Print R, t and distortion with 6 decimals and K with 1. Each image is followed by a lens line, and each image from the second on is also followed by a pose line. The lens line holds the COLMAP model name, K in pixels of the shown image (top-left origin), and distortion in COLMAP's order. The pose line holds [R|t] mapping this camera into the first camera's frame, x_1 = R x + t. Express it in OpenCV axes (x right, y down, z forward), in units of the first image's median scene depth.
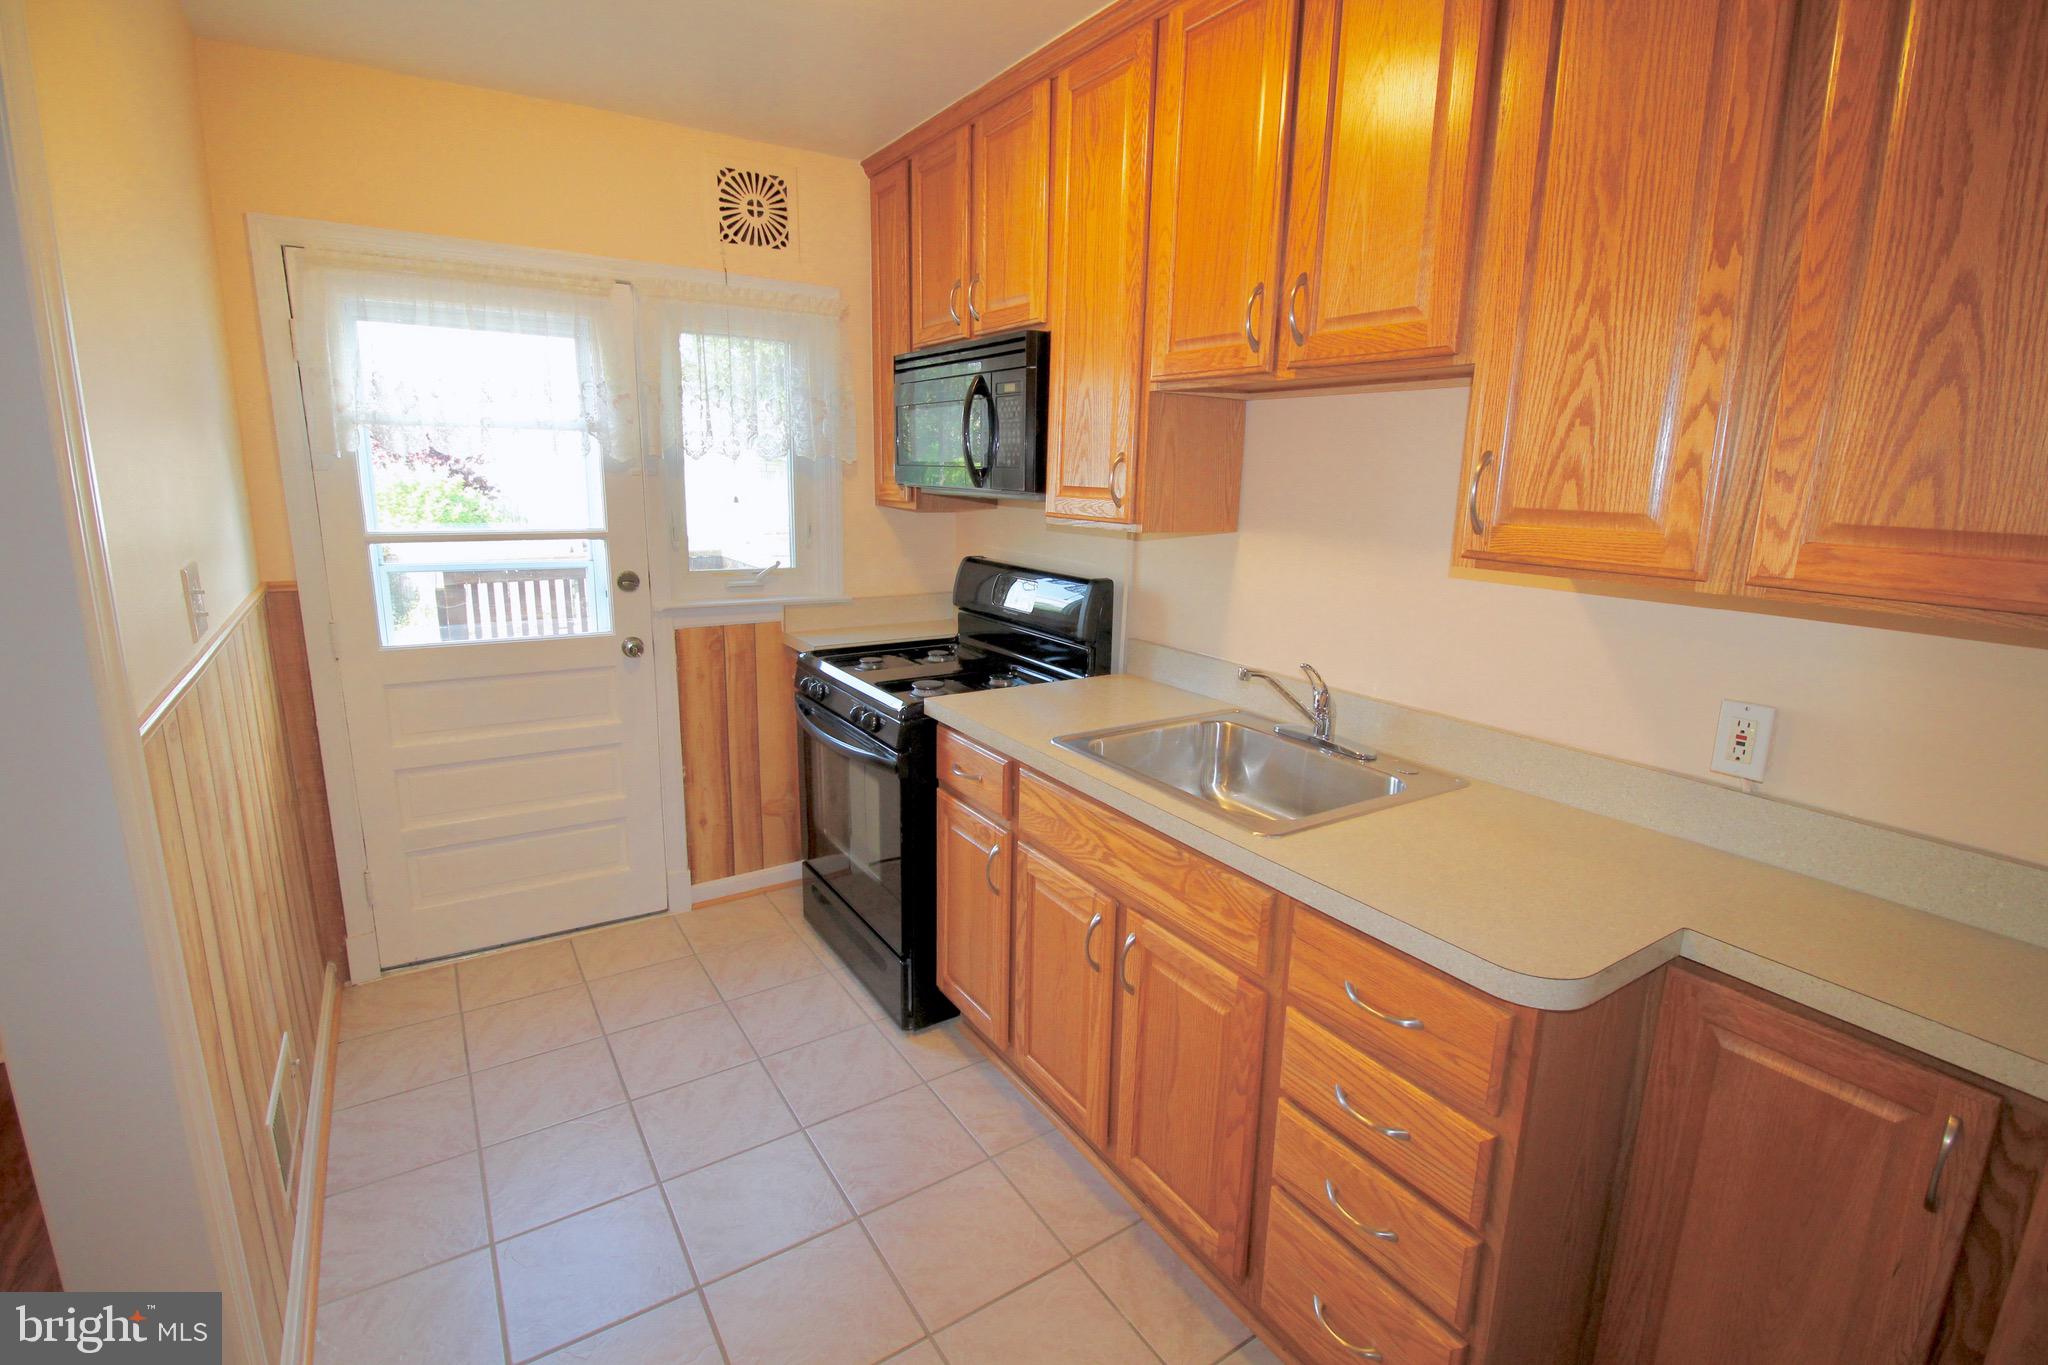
lens RADIAL K [[958.3, 0, 1016.3], [0, 958.3, 680.6], [0, 0, 1]] dist [0.003340, -0.016700]
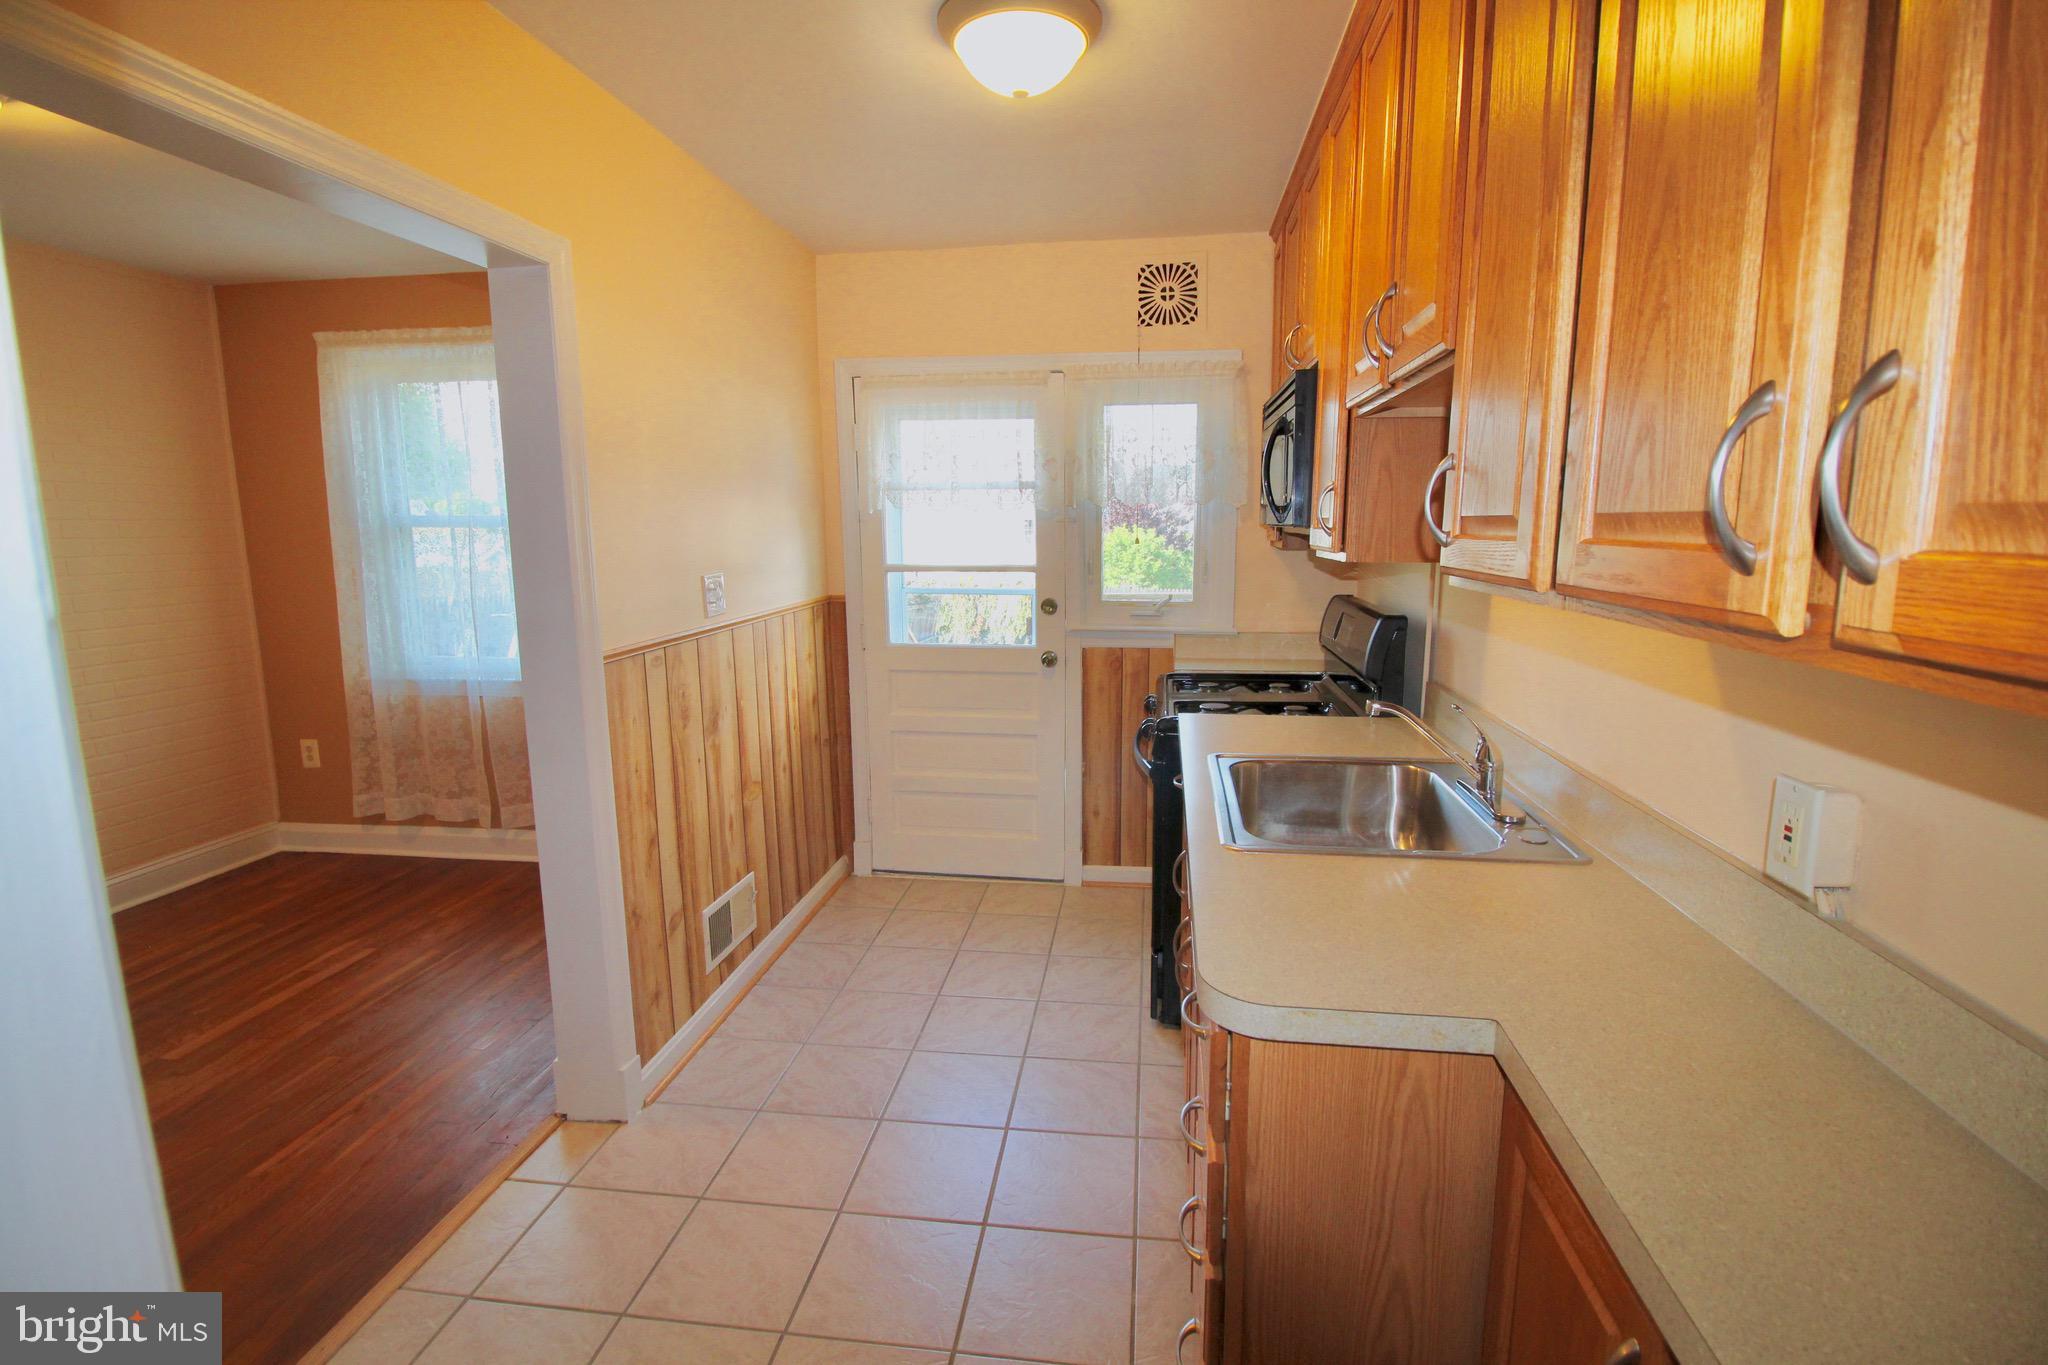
lens RADIAL K [[958.3, 0, 1016.3], [0, 958.3, 680.6], [0, 0, 1]] dist [0.003340, -0.016700]
pose [[0.748302, 0.082469, -0.658212, 0.398815], [-0.122556, 0.992348, -0.014998, 0.016977], [0.651938, 0.091891, 0.752683, 0.040102]]
